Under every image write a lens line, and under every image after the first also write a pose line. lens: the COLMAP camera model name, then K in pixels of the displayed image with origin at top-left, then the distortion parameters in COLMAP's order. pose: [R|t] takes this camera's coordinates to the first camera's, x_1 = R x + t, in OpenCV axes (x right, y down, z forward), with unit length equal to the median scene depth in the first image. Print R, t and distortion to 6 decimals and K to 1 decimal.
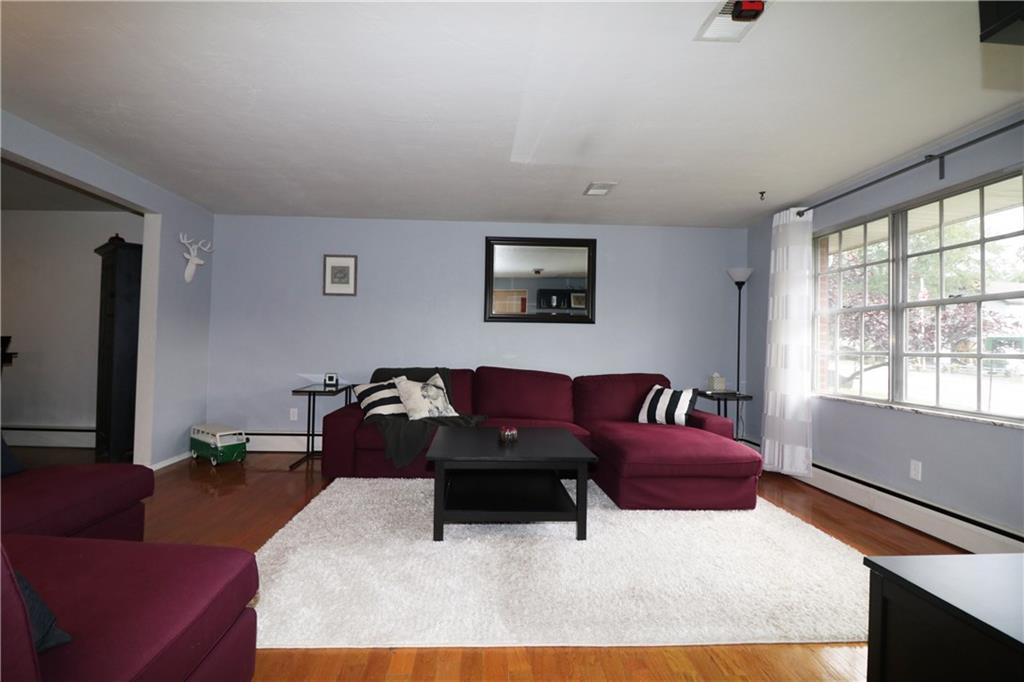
lens RADIAL K [[471.5, 0, 508.8], [0, 471.5, 339.0], [0, 0, 1]] dist [0.000319, -0.000024]
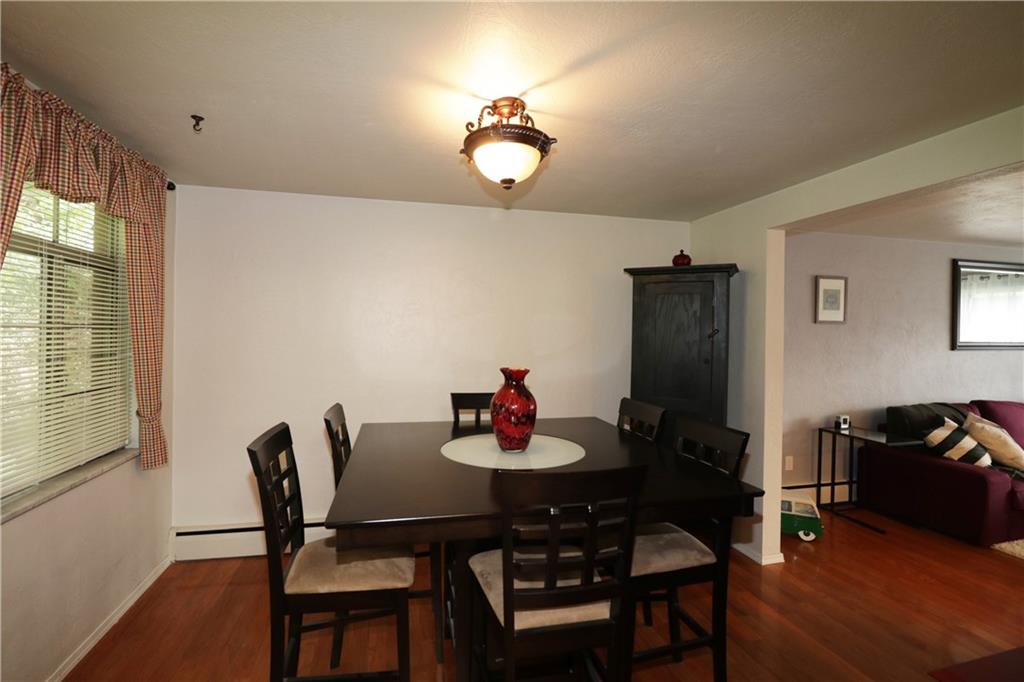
lens RADIAL K [[471.5, 0, 511.9], [0, 471.5, 341.2], [0, 0, 1]] dist [0.000319, -0.000024]
pose [[0.982010, -0.008587, 0.188632, -1.103211], [0.003873, 0.999671, 0.025346, -0.083410], [-0.188788, -0.024159, 0.981721, 0.254263]]
